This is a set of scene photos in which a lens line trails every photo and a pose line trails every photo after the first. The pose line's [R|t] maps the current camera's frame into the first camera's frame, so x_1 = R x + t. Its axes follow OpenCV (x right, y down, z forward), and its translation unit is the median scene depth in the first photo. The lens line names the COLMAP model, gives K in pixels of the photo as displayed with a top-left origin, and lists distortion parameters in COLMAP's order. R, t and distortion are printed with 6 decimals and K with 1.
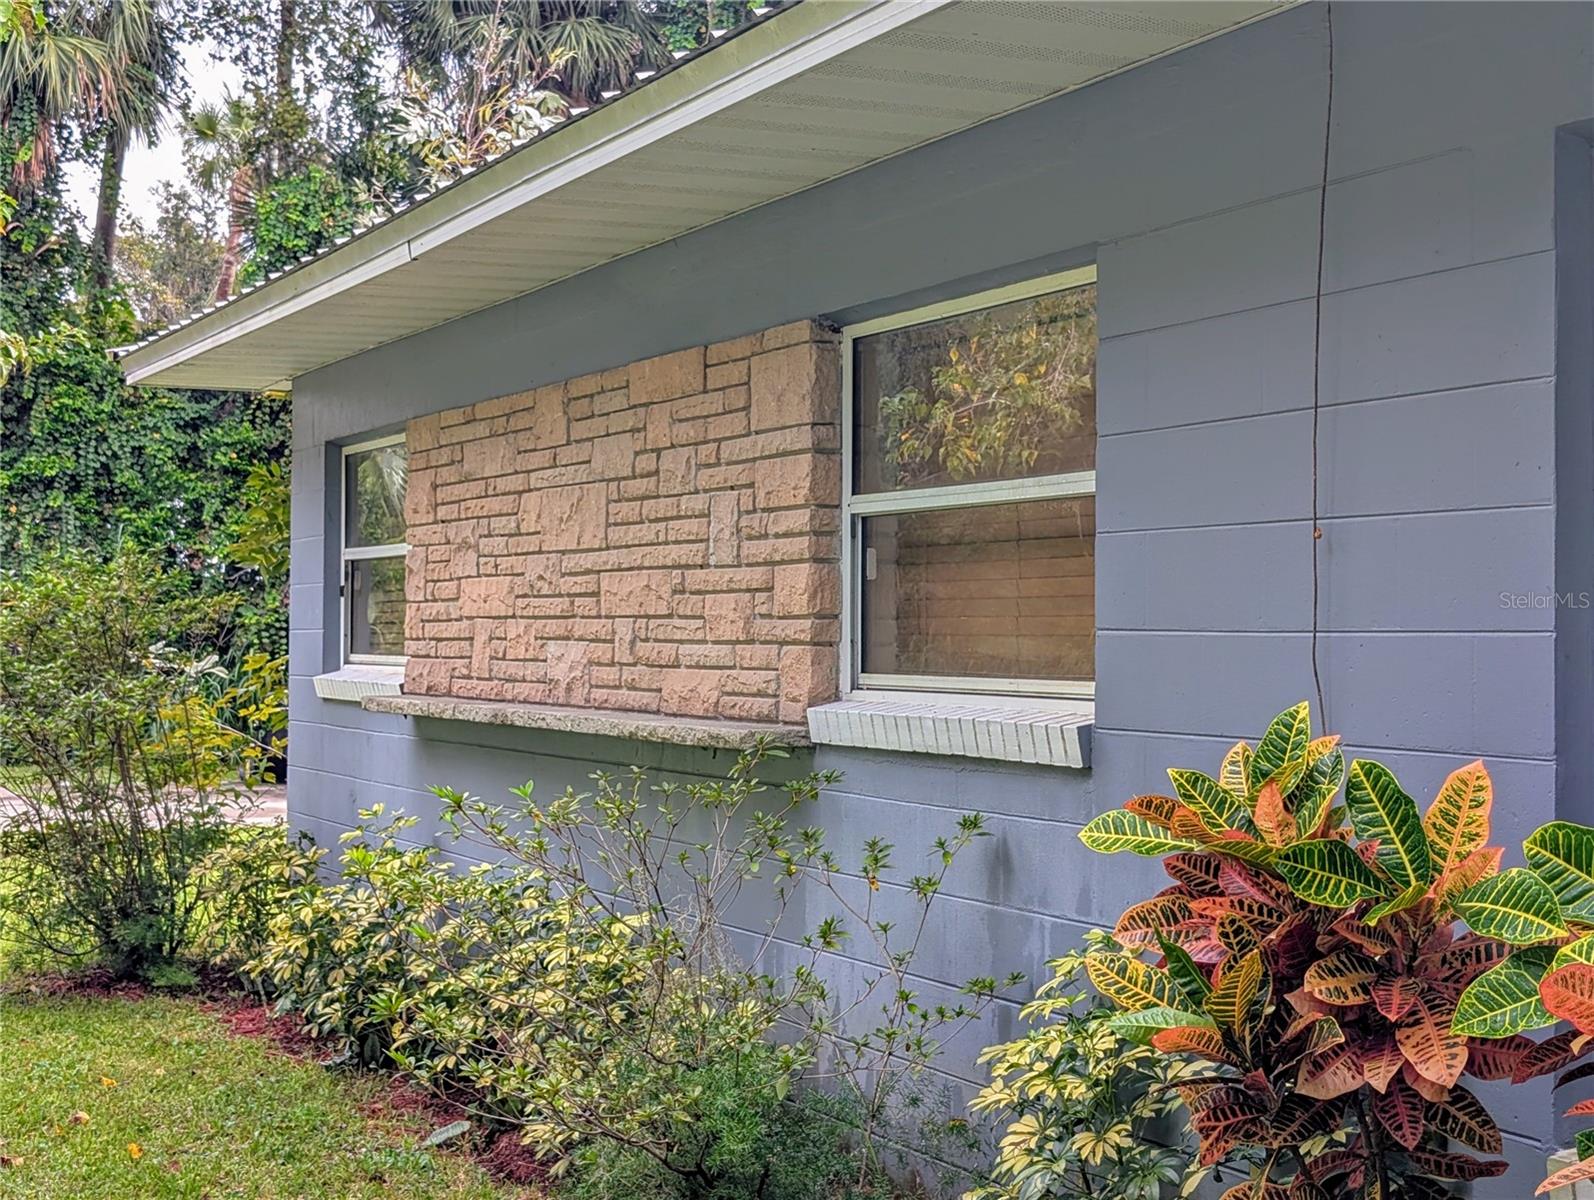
lens RADIAL K [[2290.0, 0, 797.0], [0, 2290.0, 600.0], [0, 0, 1]] dist [-0.009154, -0.116053]
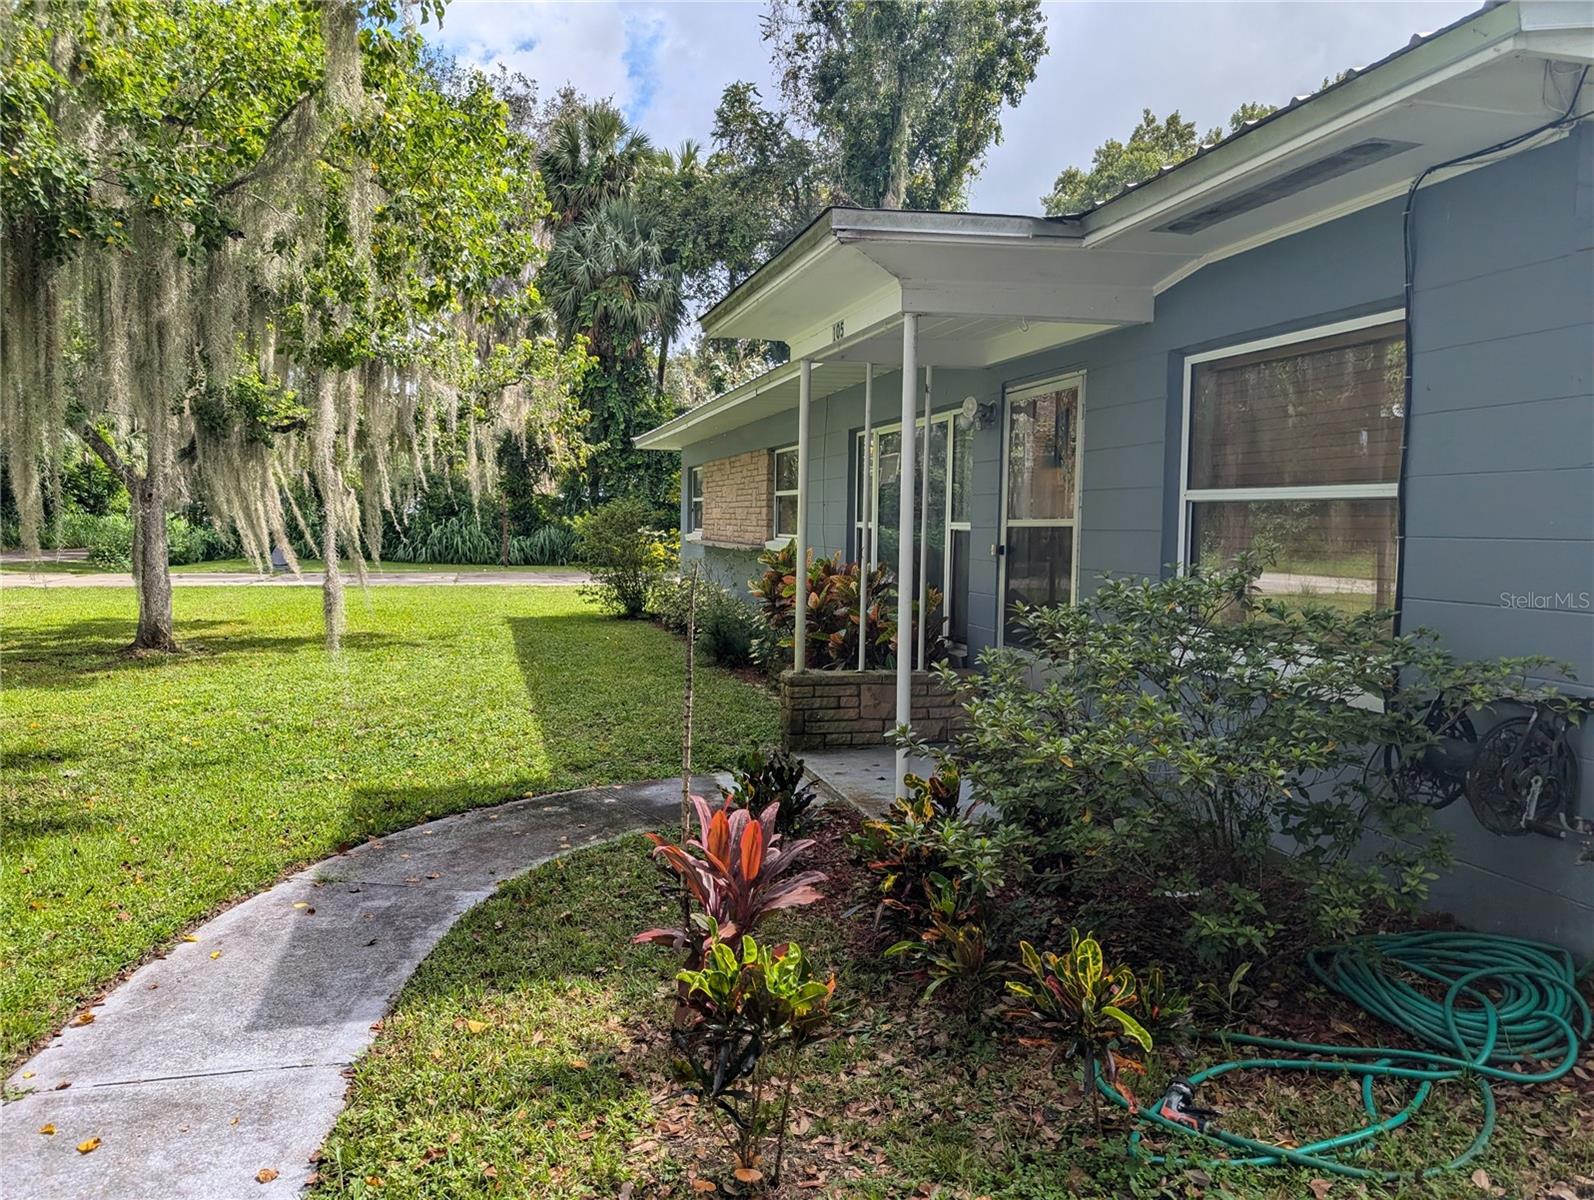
lens RADIAL K [[1121.0, 0, 797.0], [0, 1121.0, 600.0], [0, 0, 1]] dist [0.001039, 0.000072]
pose [[0.978229, 0.027792, -0.205659, 0.307676], [-0.010663, 0.996414, 0.083932, -0.012659], [0.207254, -0.079912, 0.975018, -0.636706]]
